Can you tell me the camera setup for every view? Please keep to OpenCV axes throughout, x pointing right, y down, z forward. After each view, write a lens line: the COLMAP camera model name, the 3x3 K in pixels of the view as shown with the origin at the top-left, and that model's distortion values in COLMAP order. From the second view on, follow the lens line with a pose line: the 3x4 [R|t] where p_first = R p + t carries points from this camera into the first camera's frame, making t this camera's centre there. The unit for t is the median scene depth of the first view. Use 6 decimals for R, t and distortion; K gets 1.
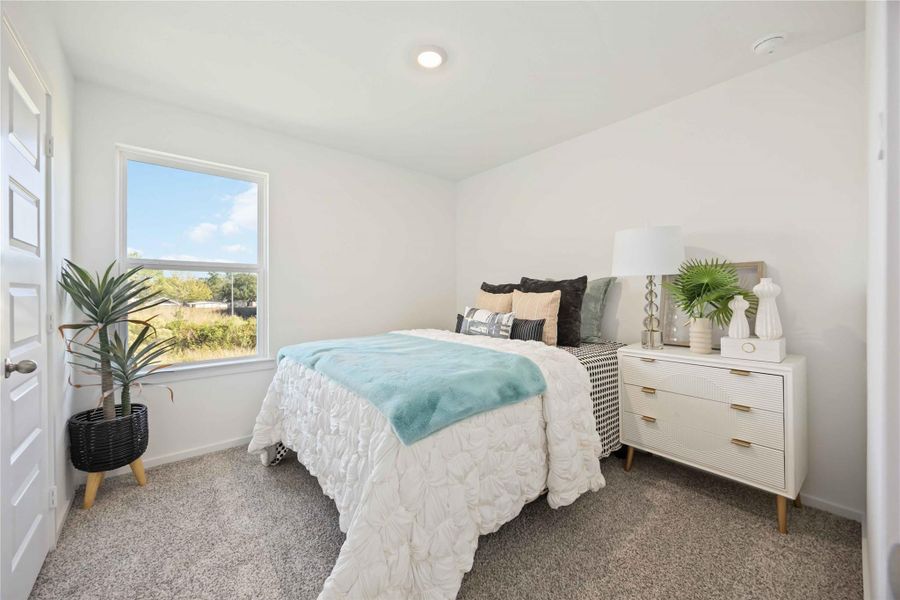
lens RADIAL K [[350.0, 0, 452.6], [0, 350.0, 296.2], [0, 0, 1]] dist [-0.002007, -0.000237]
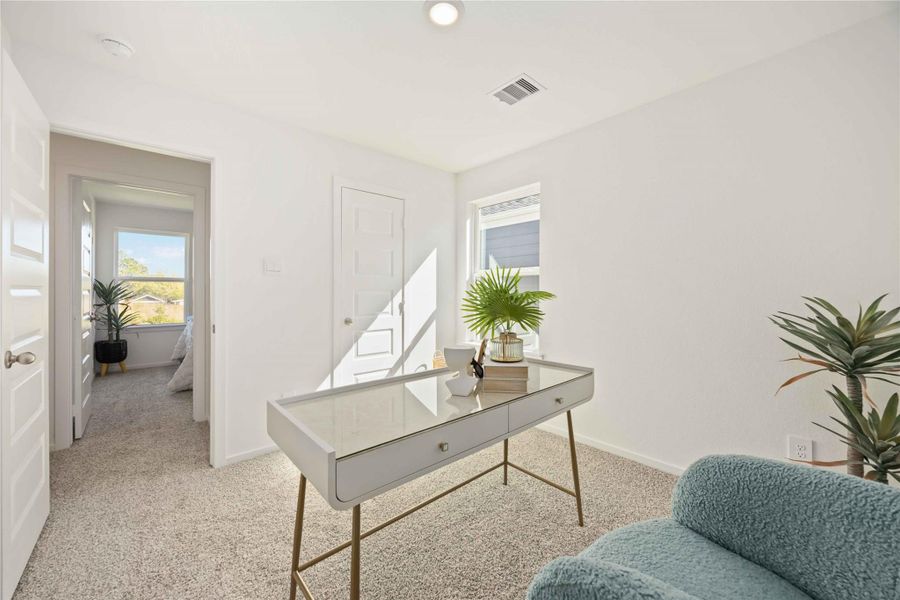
lens RADIAL K [[350.0, 0, 447.6], [0, 350.0, 297.5], [0, 0, 1]] dist [-0.002007, -0.000237]
pose [[0.999969, 0.004737, 0.006259, 1.308248], [-0.004757, 0.999983, 0.003264, 0.009479], [-0.006243, -0.003294, 0.999975, -1.407724]]
